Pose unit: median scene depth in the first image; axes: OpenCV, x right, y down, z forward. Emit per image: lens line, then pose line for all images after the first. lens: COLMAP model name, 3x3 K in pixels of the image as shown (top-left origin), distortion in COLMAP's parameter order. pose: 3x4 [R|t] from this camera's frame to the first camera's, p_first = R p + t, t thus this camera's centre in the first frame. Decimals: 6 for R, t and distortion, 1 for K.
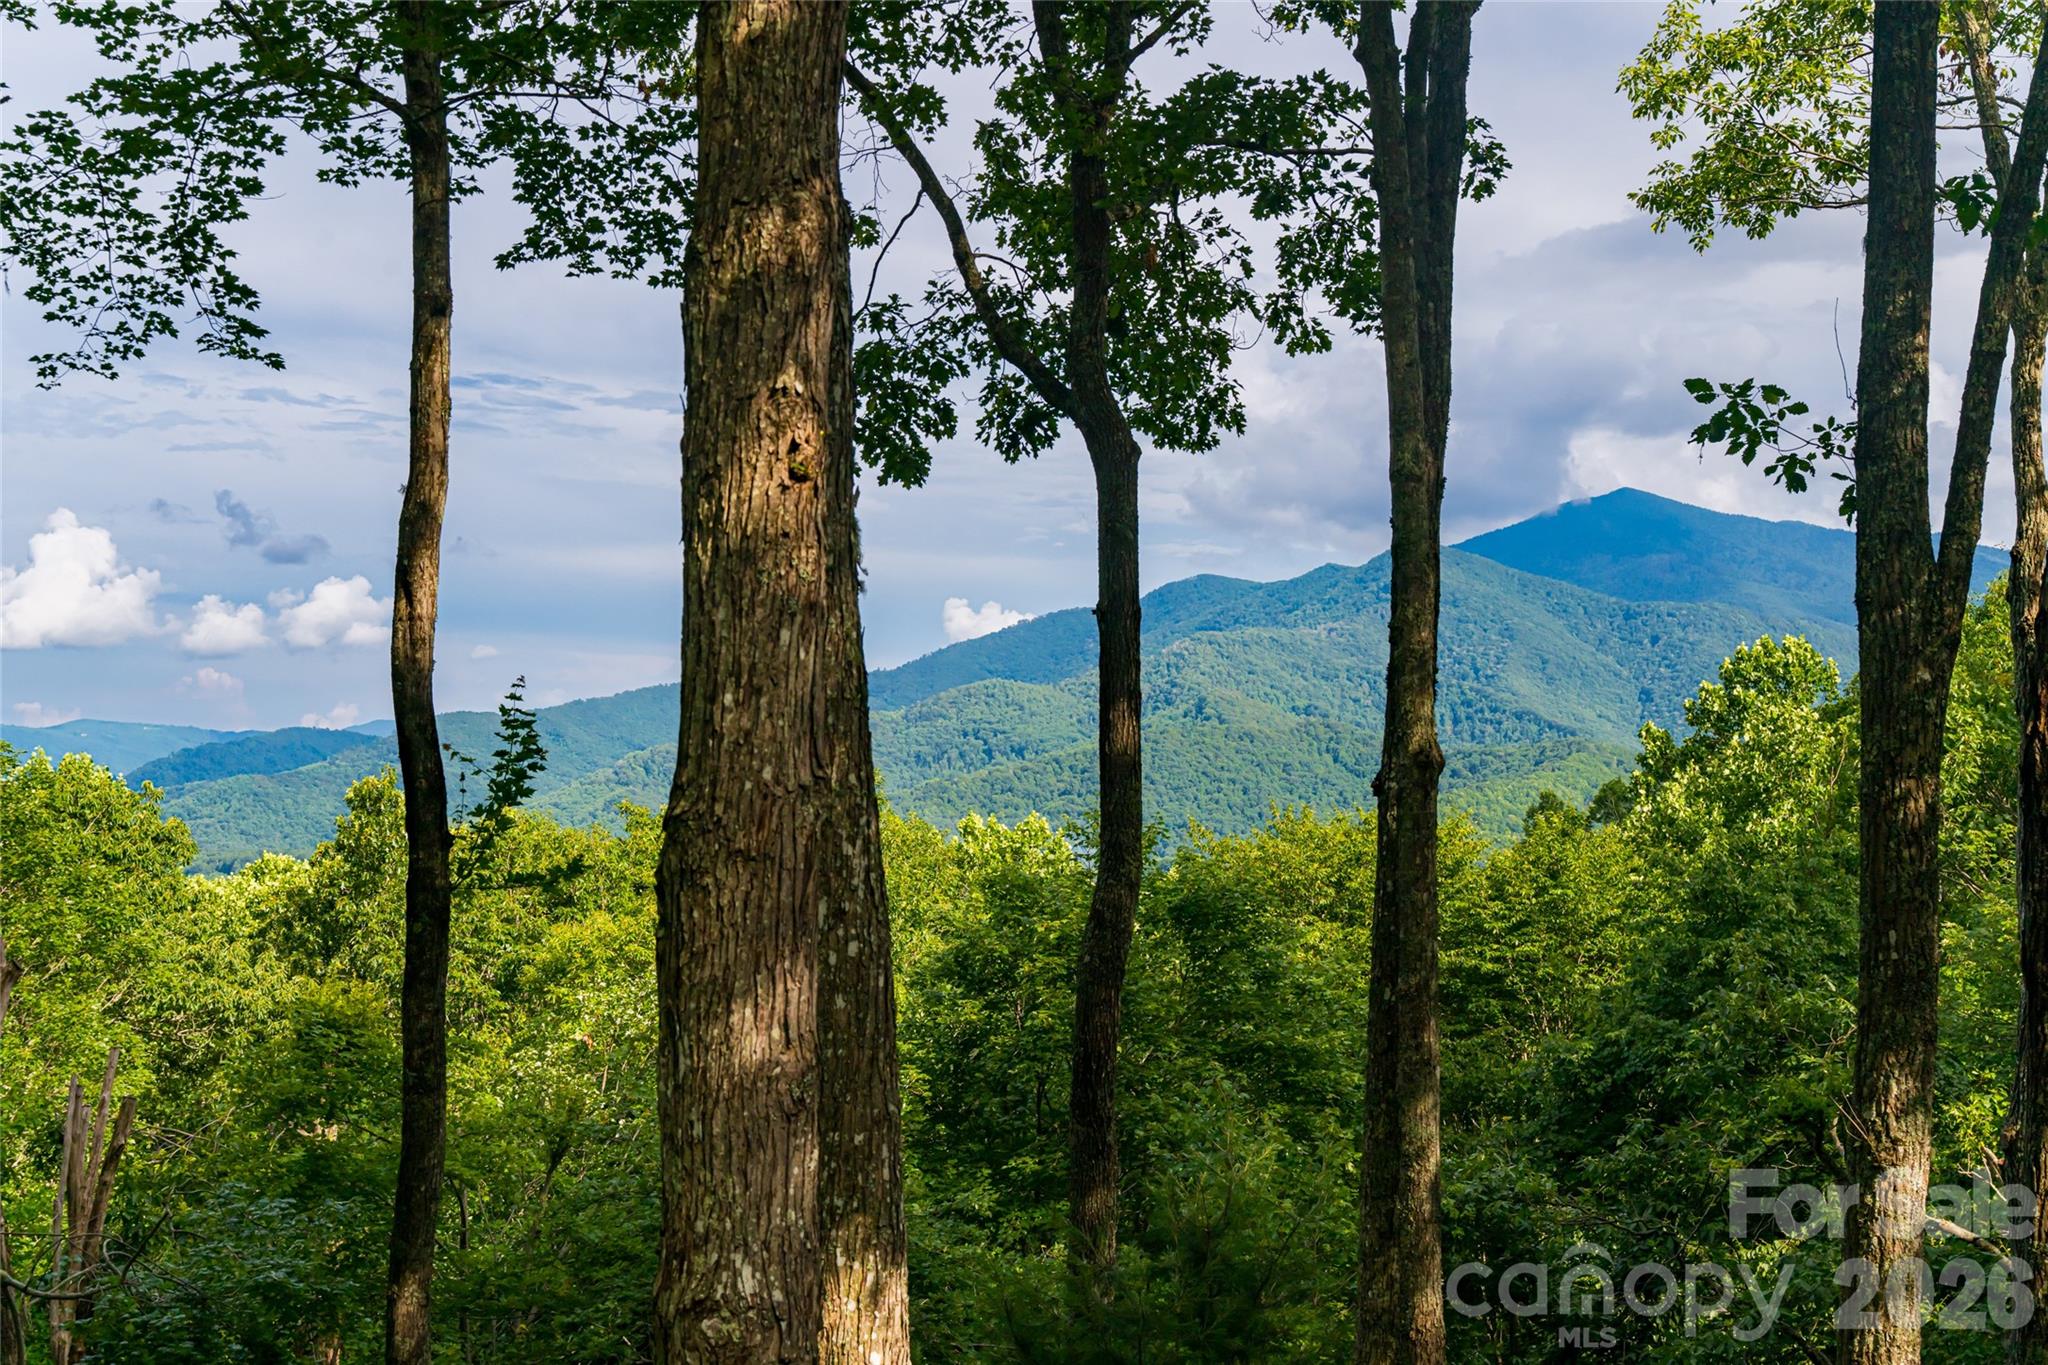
lens RADIAL K [[3026.1, 0, 1026.4], [0, 3026.1, 684.4], [0, 0, 1]] dist [-0.015297, 0.000000]
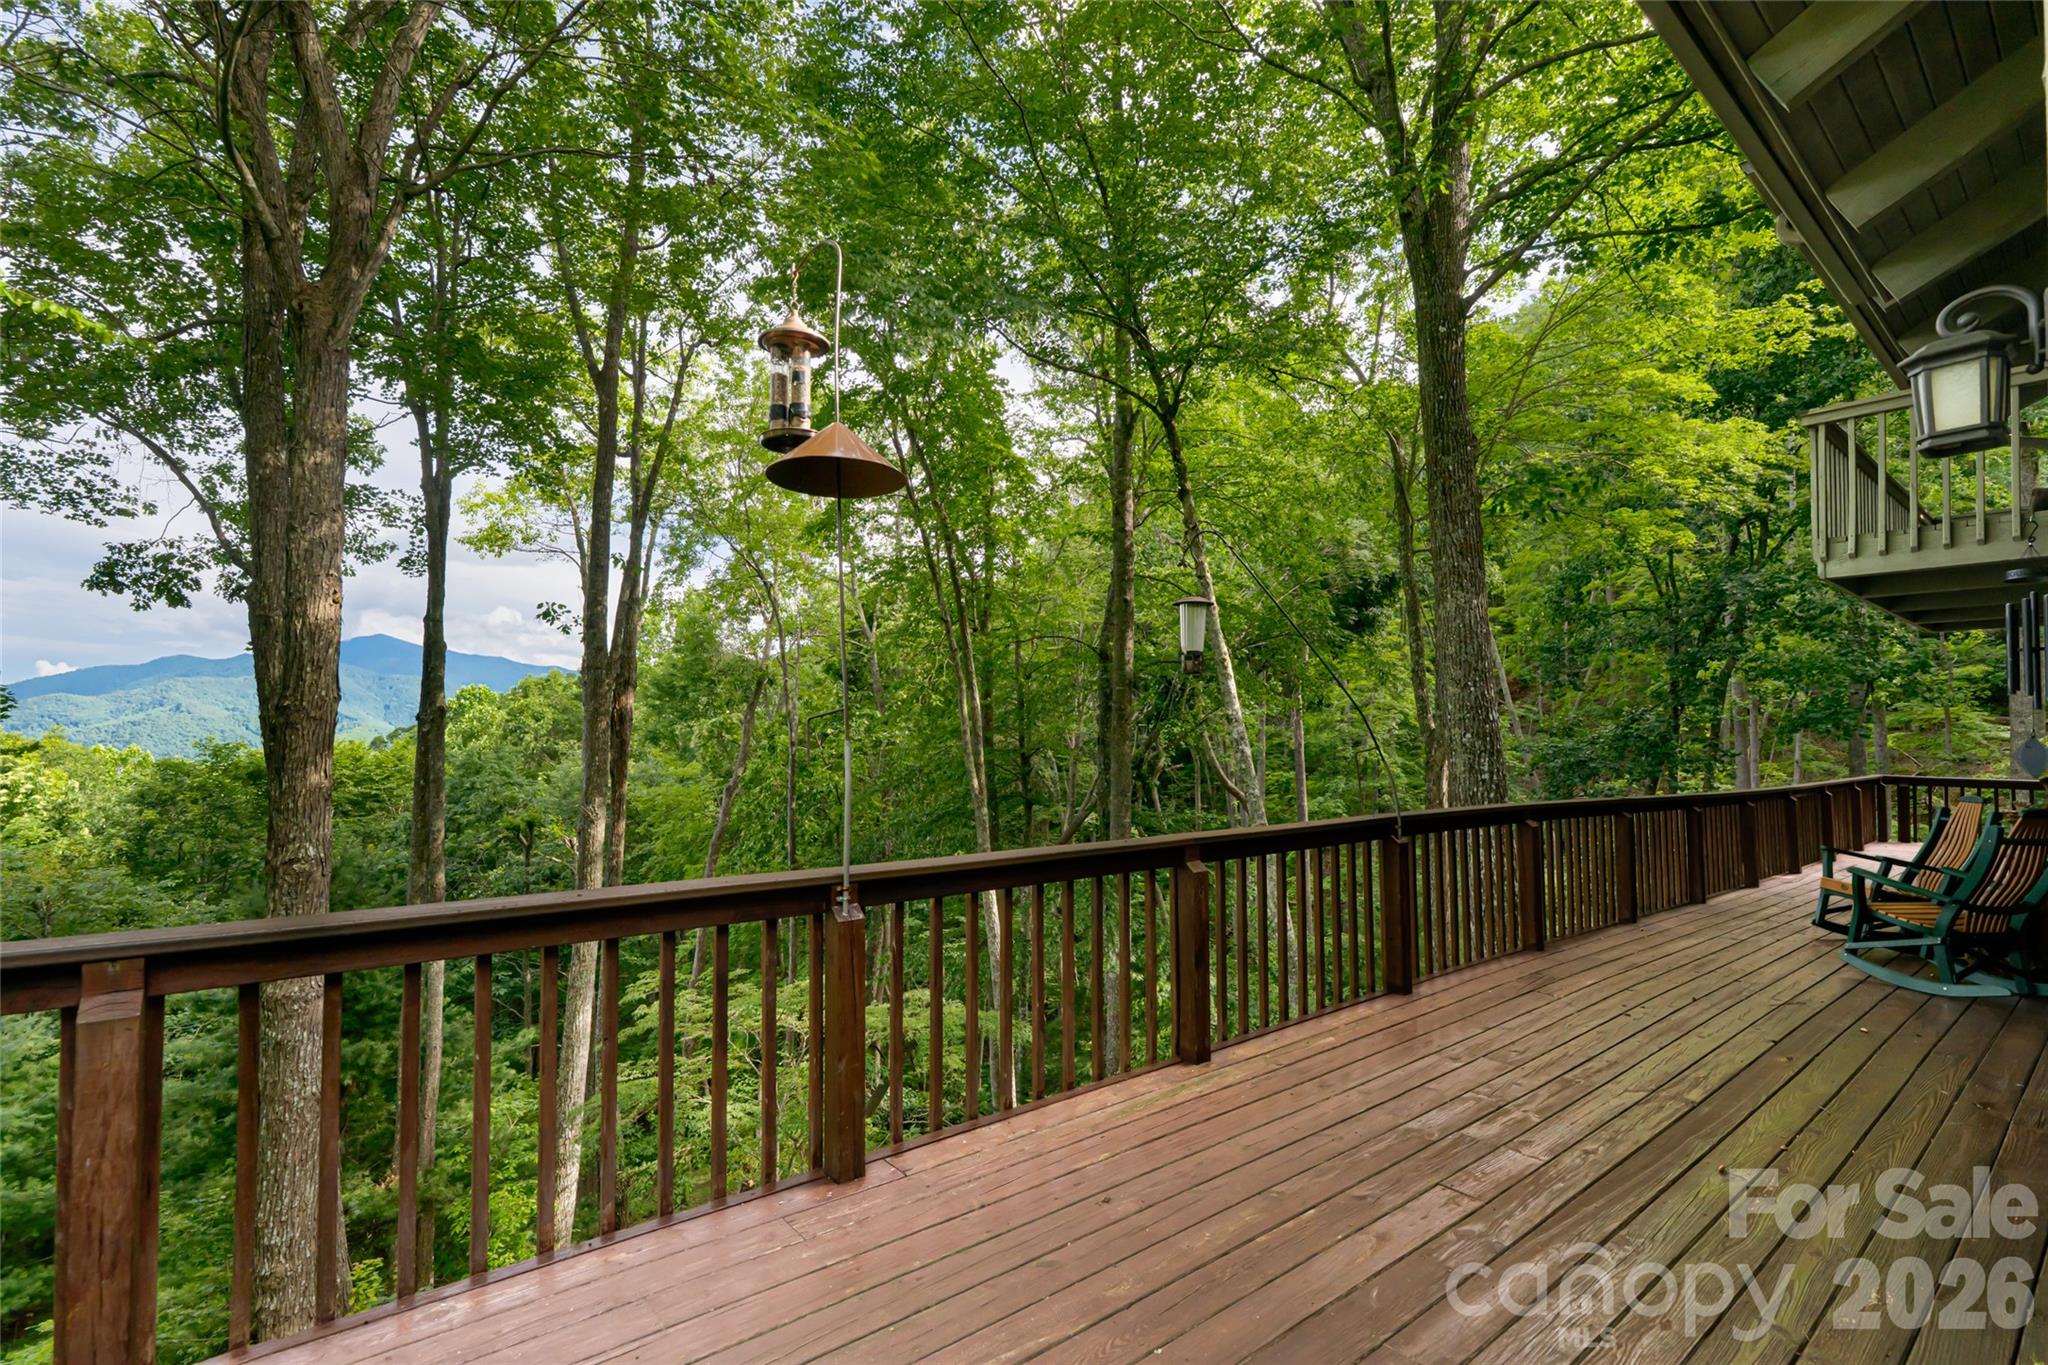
lens RADIAL K [[874.8, 0, 1031.6], [0, 874.8, 691.3], [0, 0, 1]] dist [0.000083, -0.000088]
pose [[0.669773, 0.030667, 0.741933, -0.107513], [-0.017225, 0.999520, -0.025764, 0.014990], [-0.742366, 0.004476, 0.669979, -0.075003]]
